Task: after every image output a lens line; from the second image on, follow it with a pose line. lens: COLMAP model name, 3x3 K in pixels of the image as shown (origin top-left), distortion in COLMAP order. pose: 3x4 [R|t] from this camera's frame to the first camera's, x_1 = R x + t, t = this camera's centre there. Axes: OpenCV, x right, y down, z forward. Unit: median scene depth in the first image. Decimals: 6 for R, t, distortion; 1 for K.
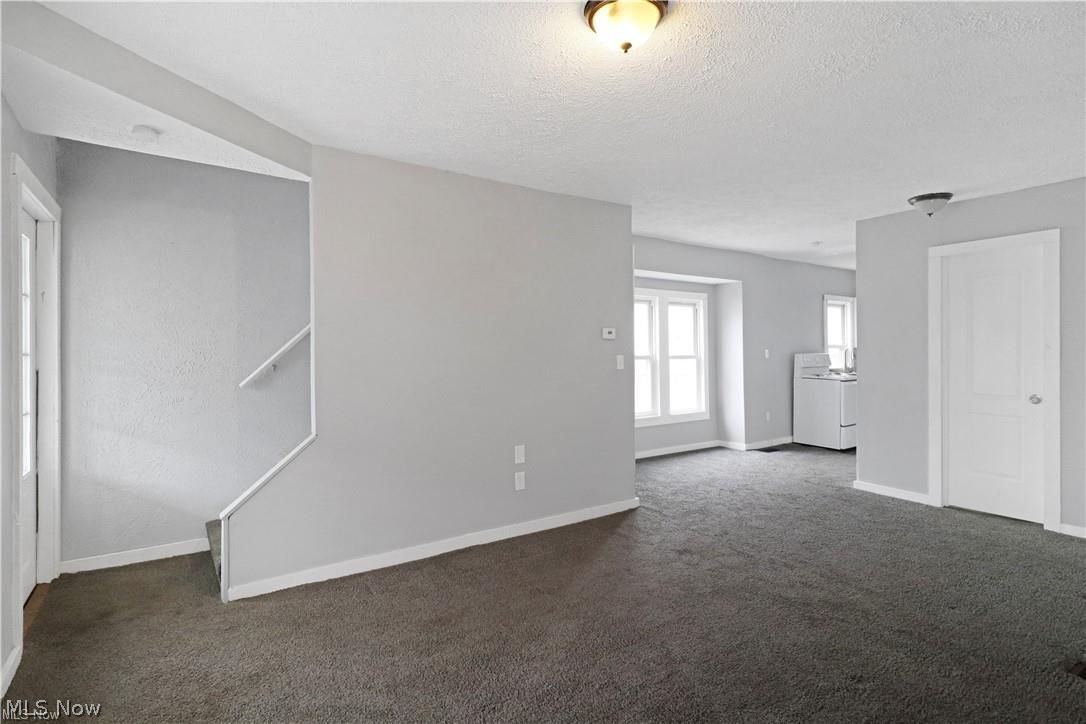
lens RADIAL K [[539.6, 0, 544.5], [0, 539.6, 348.9], [0, 0, 1]] dist [-0.001475, -0.000282]
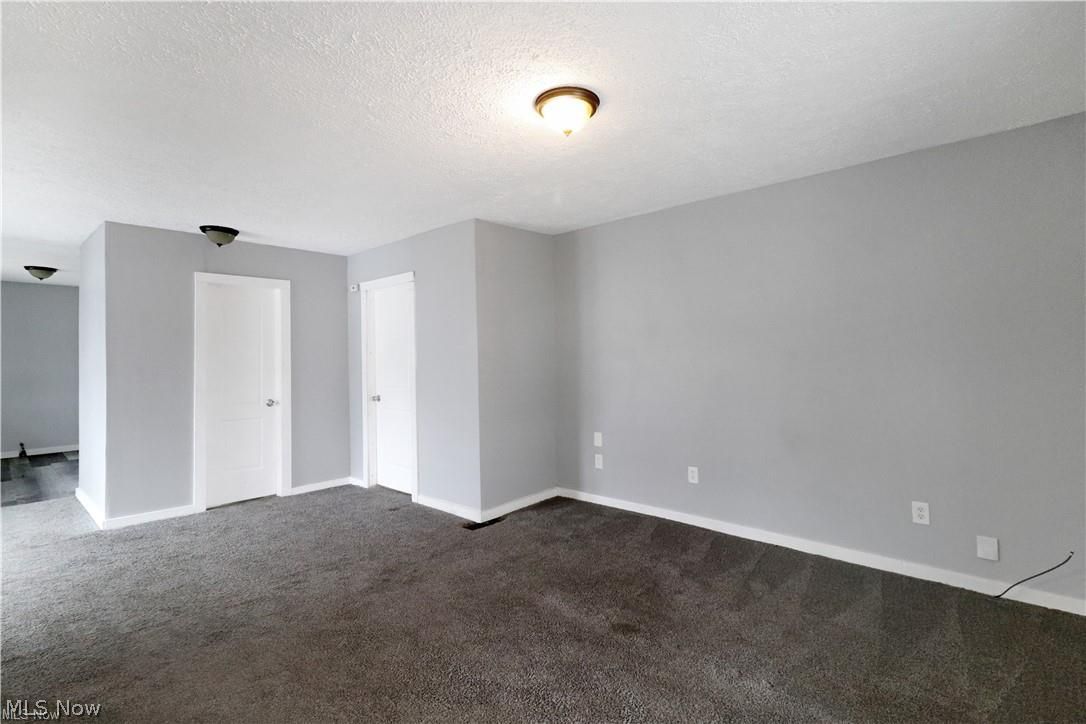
lens RADIAL K [[510.3, 0, 543.0], [0, 510.3, 362.0], [0, 0, 1]] dist [0.001885, 0.000374]
pose [[-0.223891, -0.006555, 0.974592, -0.504763], [0.007034, 0.999940, 0.008341, -0.016028], [-0.974589, 0.008722, -0.223832, 0.651466]]
